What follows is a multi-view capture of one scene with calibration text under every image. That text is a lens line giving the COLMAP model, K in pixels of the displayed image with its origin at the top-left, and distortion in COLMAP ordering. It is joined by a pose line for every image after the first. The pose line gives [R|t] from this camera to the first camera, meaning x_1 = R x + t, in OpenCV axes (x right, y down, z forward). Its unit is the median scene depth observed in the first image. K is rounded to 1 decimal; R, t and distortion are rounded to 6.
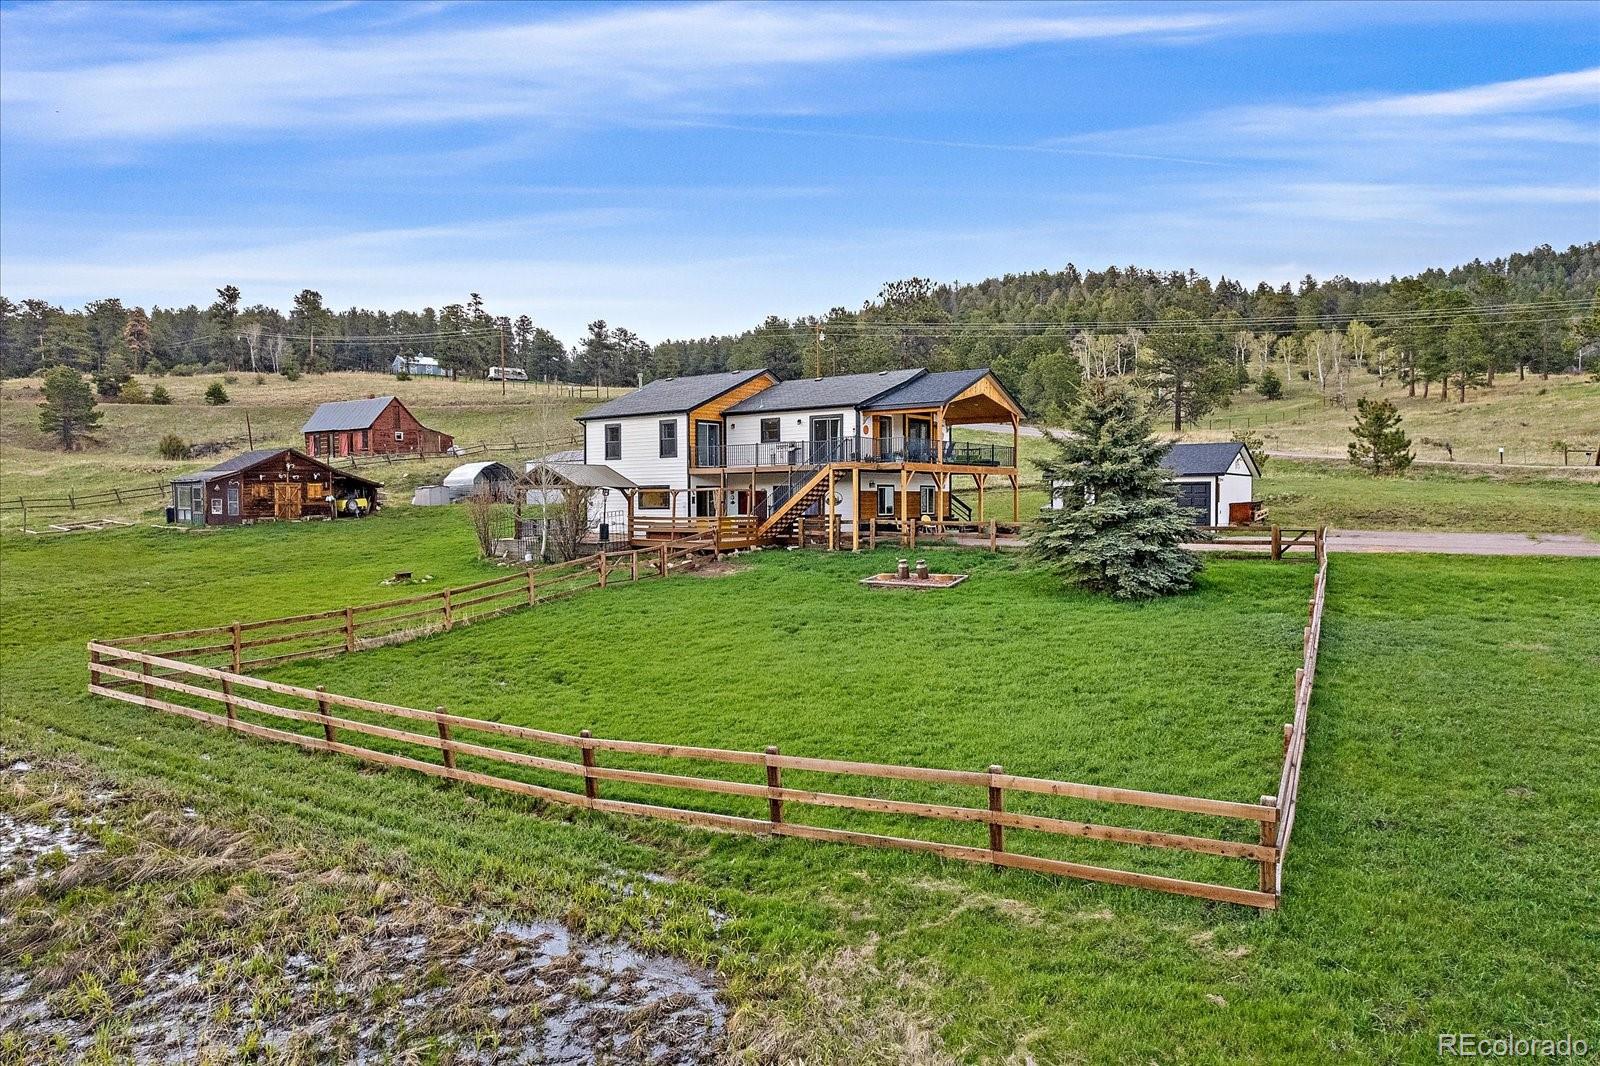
lens RADIAL K [[1040.1, 0, 800.0], [0, 1040.1, 533.0], [0, 0, 1]] dist [0.001288, 0.001581]
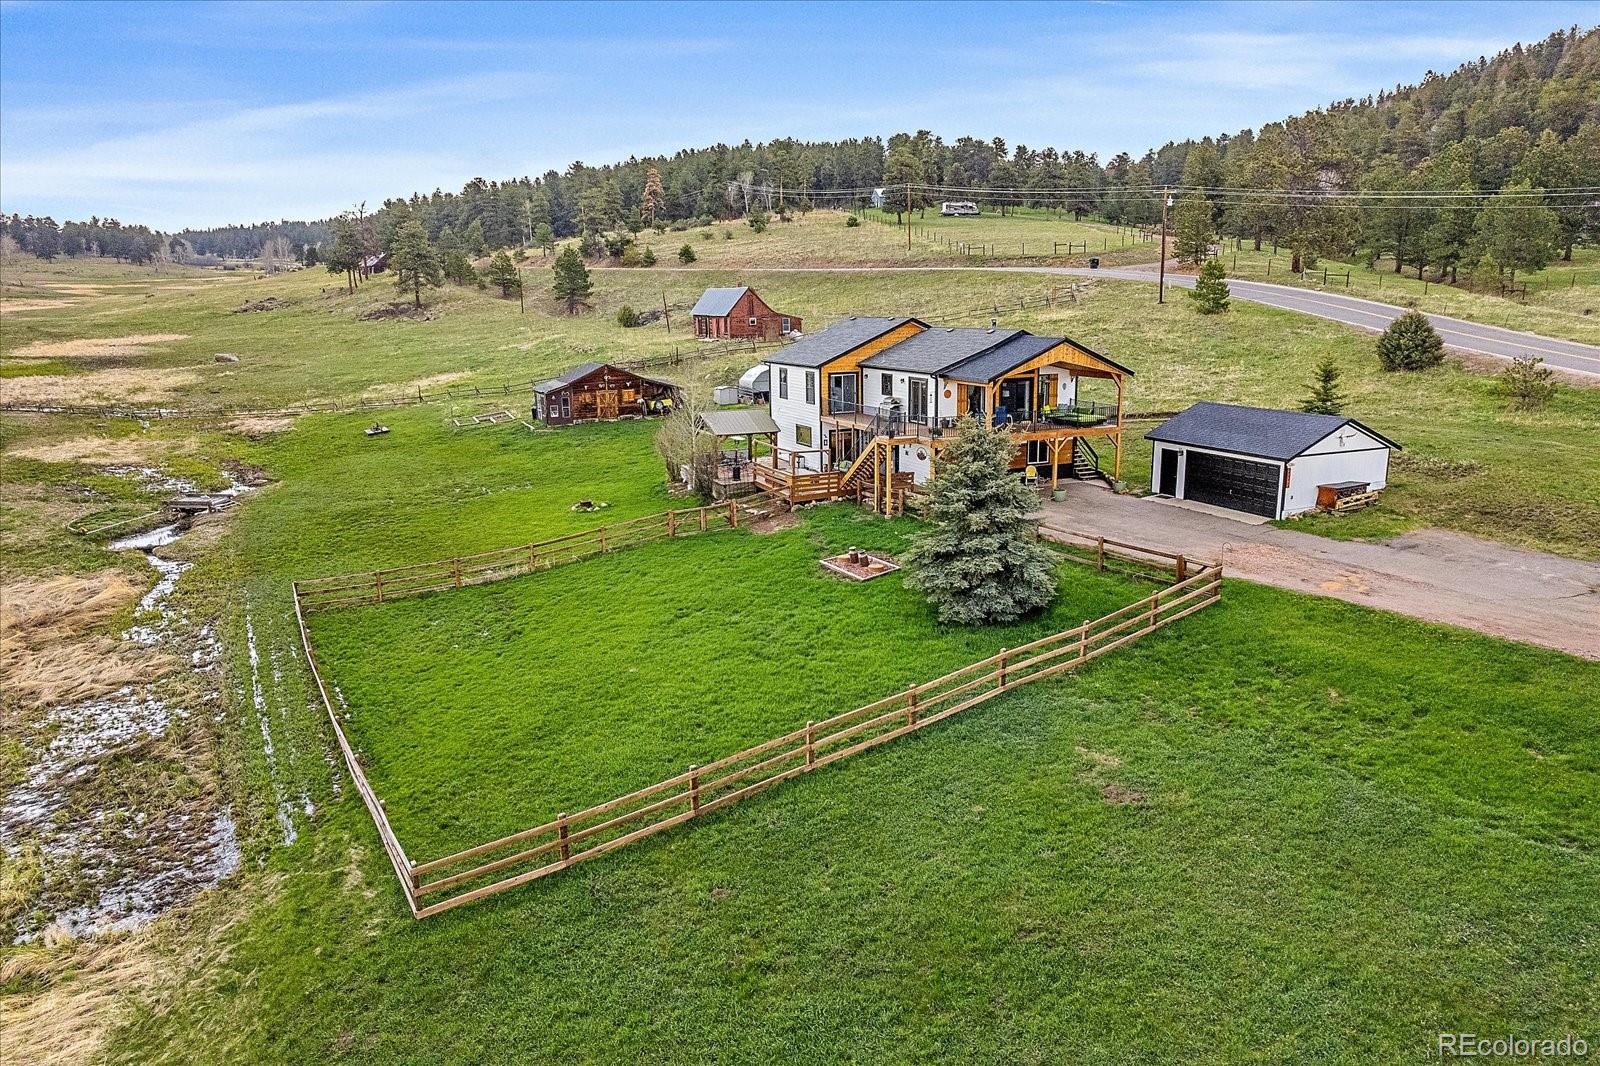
lens RADIAL K [[1040.1, 0, 800.0], [0, 1040.1, 533.0], [0, 0, 1]] dist [0.001288, 0.001581]
pose [[0.876682, 0.099964, -0.470570, 0.365533], [-0.008345, 0.981185, 0.192888, -0.132818], [0.480998, -0.165174, 0.861022, -0.031357]]
